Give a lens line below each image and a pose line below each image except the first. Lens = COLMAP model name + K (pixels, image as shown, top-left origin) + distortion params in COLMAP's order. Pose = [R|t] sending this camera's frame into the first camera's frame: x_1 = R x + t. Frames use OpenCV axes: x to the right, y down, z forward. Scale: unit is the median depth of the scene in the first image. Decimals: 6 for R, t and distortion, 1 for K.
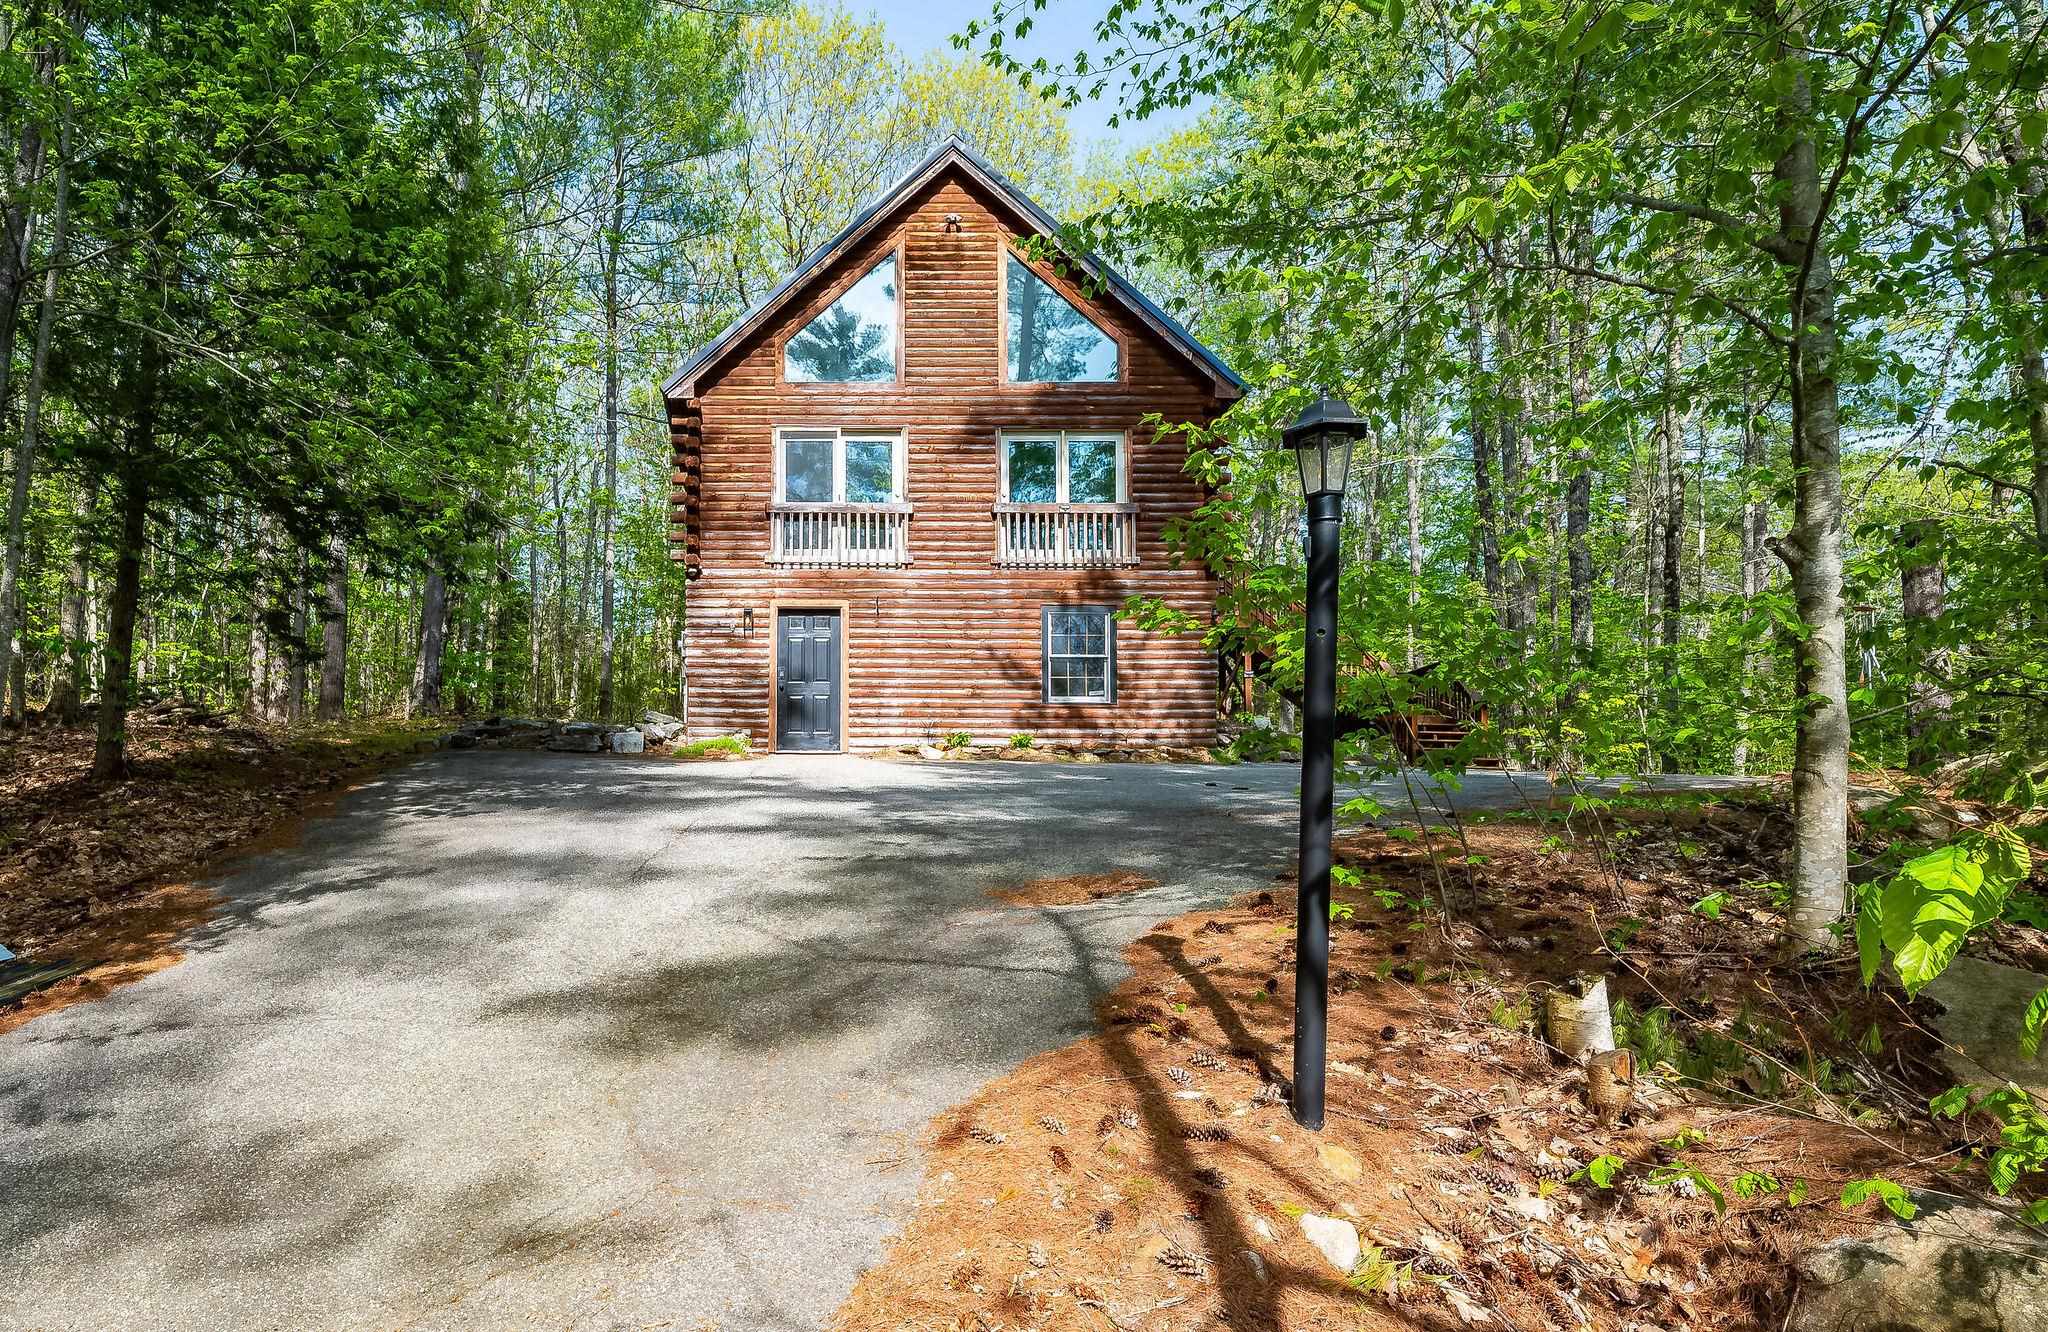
lens RADIAL K [[1030.9, 0, 1029.8], [0, 1030.9, 722.2], [0, 0, 1]] dist [-0.005635, 0.000283]
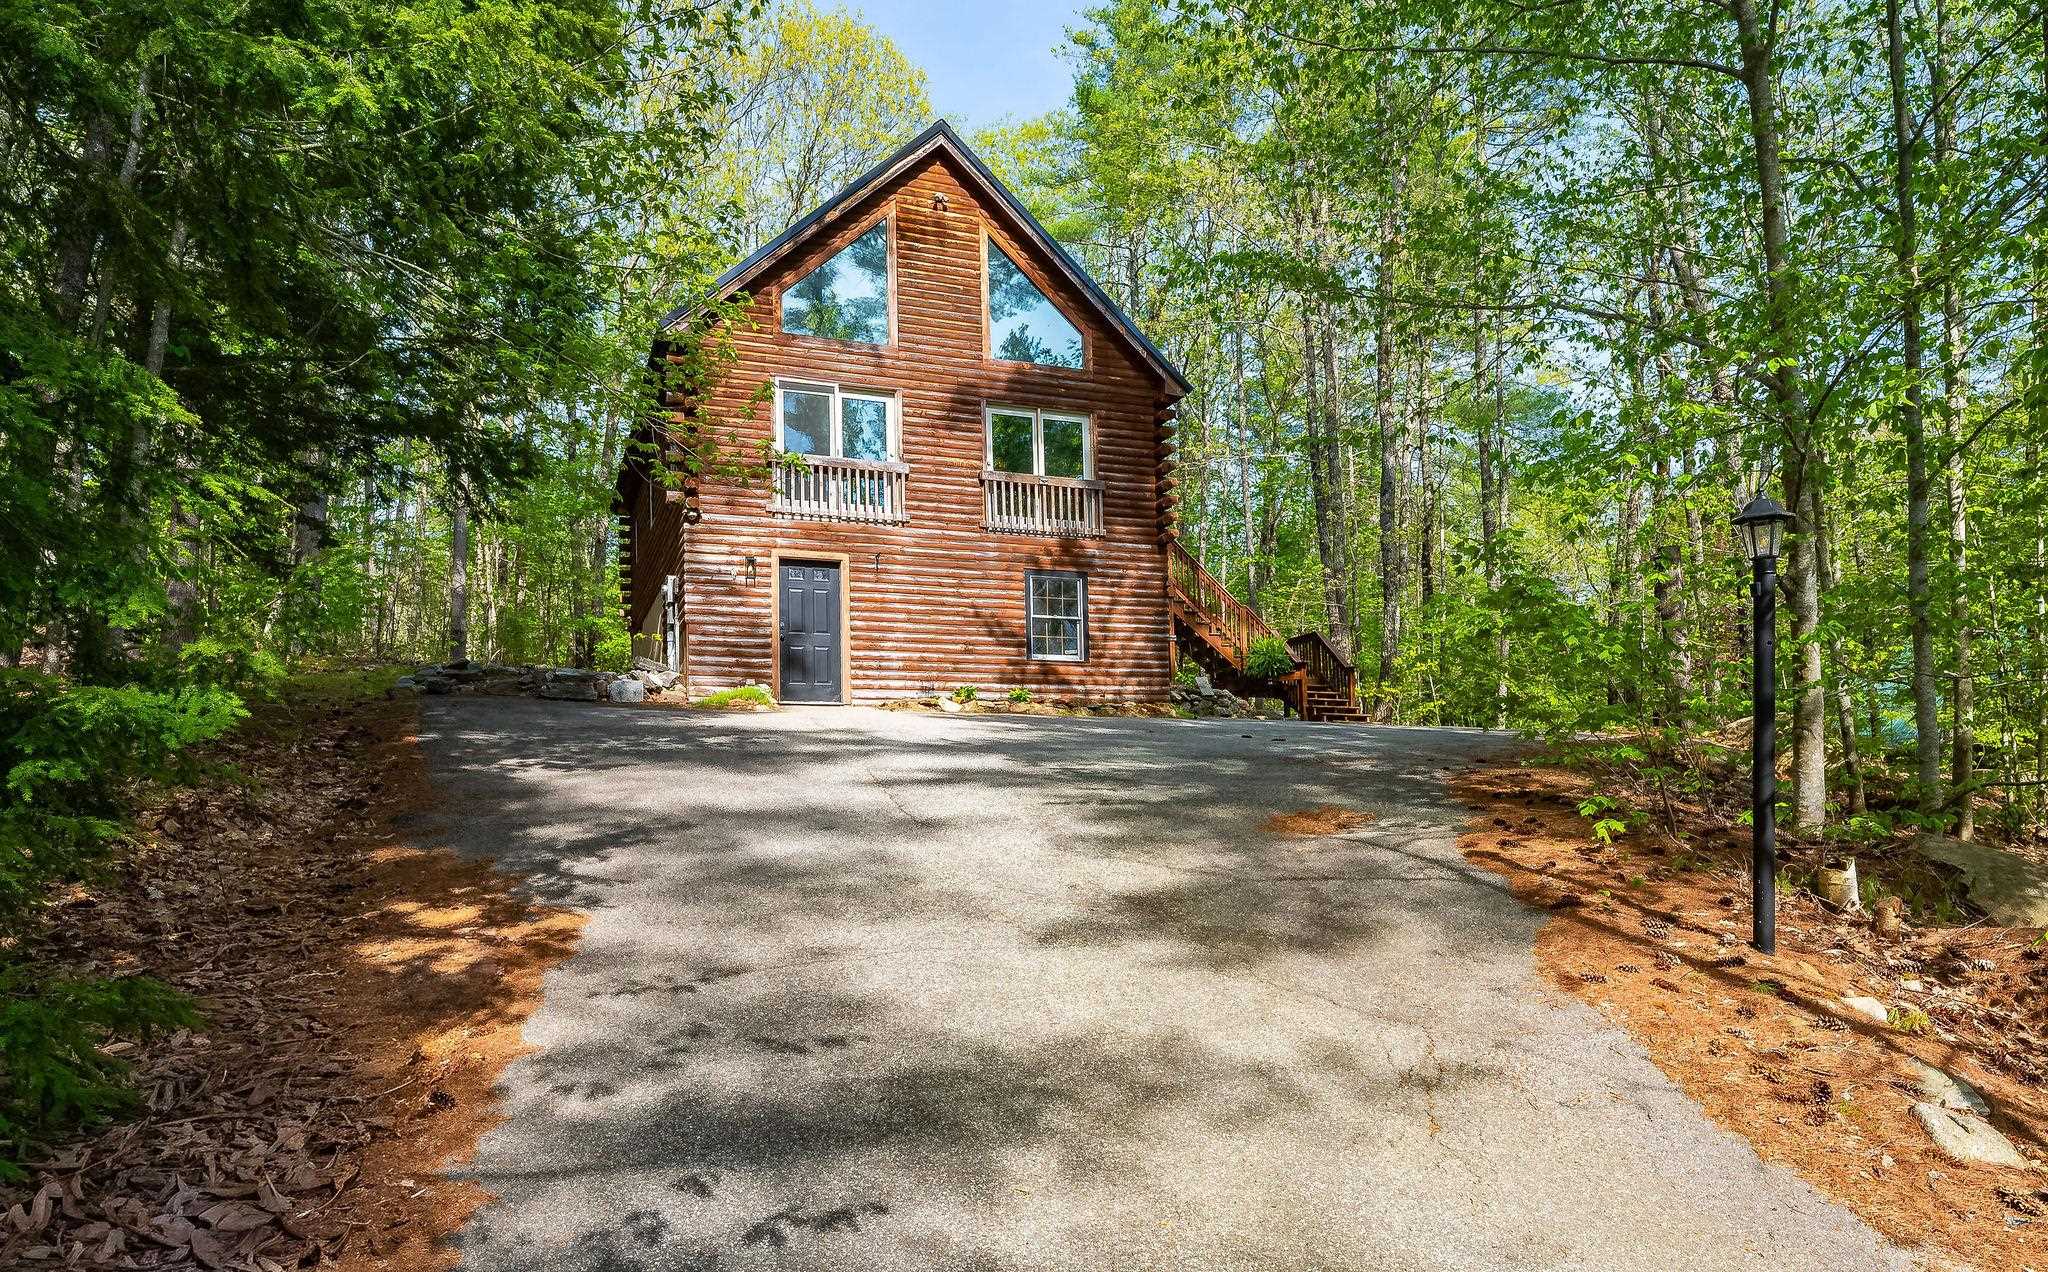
lens RADIAL K [[1059.7, 0, 1022.1], [0, 1059.7, 640.3], [0, 0, 1]] dist [-0.019303, 0.003970]
pose [[0.943330, 0.031928, 0.330317, -0.355867], [-0.022546, 0.999227, -0.032198, -0.003505], [-0.331090, 0.022926, 0.943321, -0.039576]]
